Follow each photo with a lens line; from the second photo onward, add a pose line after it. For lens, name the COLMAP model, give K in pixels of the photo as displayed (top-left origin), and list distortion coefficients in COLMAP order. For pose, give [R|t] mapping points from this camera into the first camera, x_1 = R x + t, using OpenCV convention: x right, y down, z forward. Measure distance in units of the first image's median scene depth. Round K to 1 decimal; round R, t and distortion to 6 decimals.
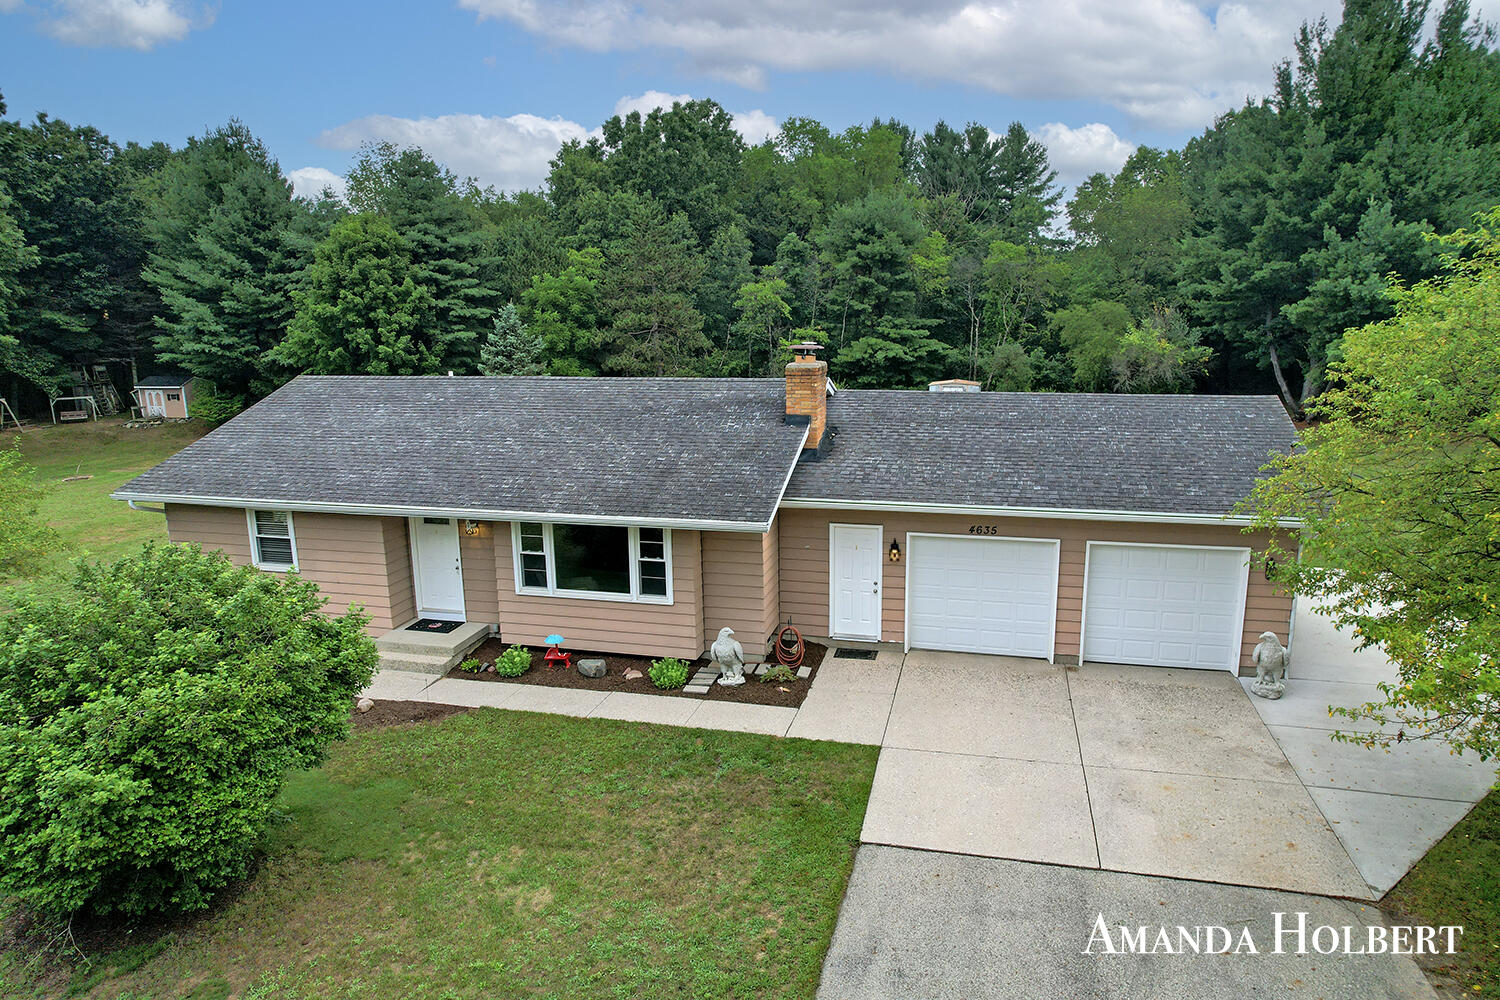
lens RADIAL K [[950.4, 0, 750.0], [0, 950.4, 500.0], [0, 0, 1]] dist [-0.072737, 0.056632]
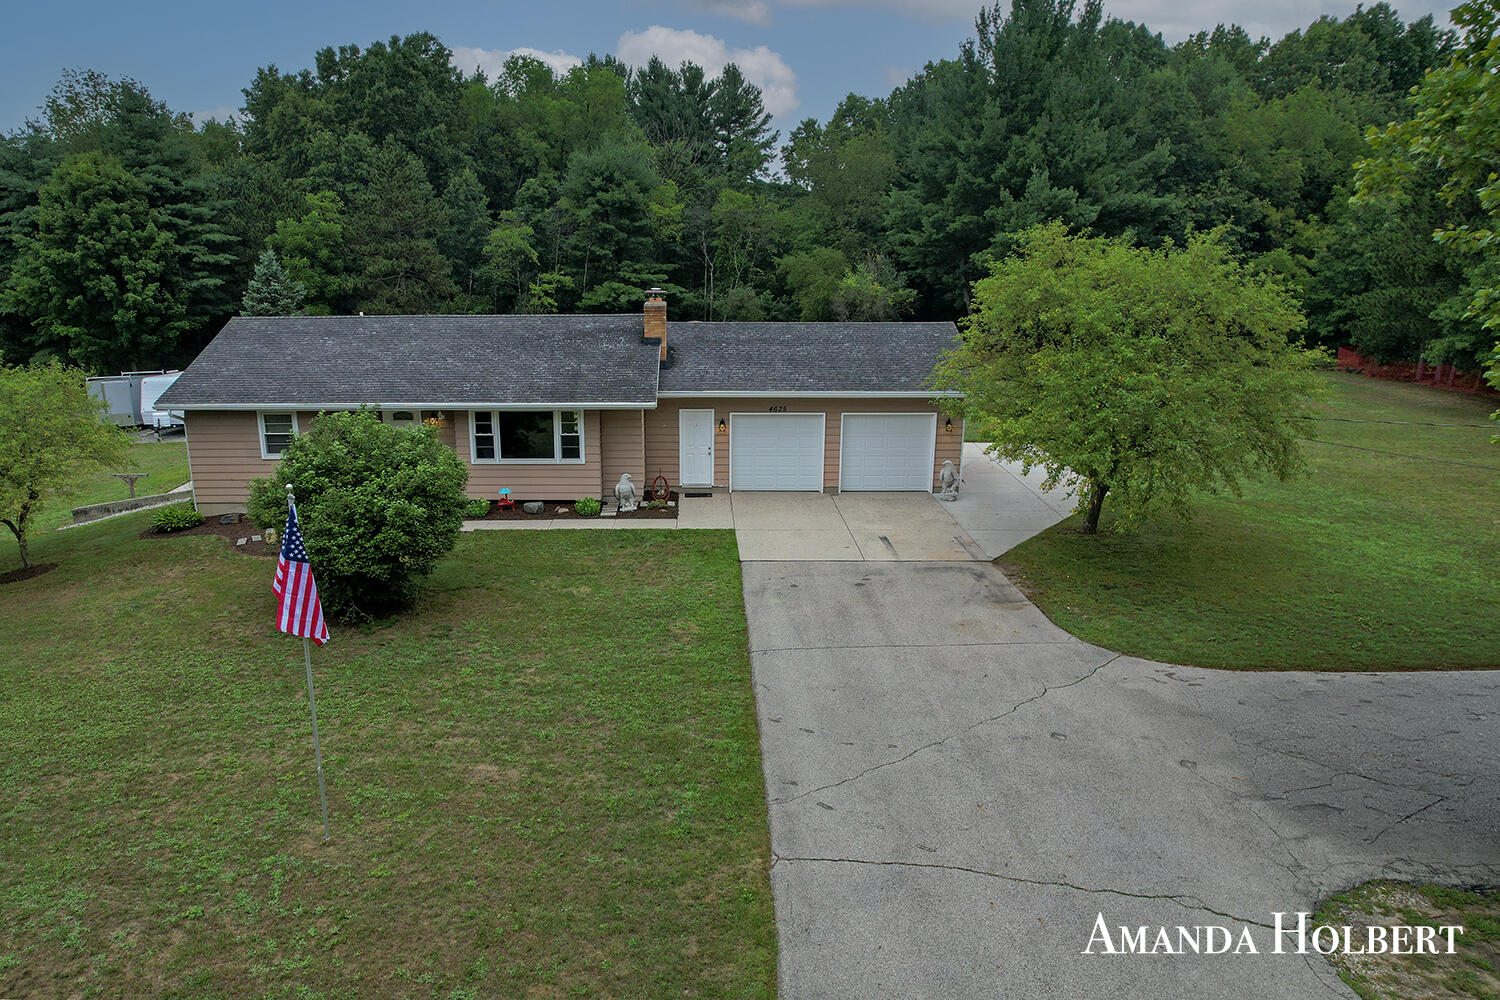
lens RADIAL K [[956.1, 0, 699.7], [0, 956.1, 506.0], [0, 0, 1]] dist [-0.063130, 0.032989]
pose [[0.972933, -0.052991, 0.224929, -0.043377], [0.038970, 0.997037, 0.066326, 0.014538], [-0.227777, -0.055765, 0.972115, -0.092006]]
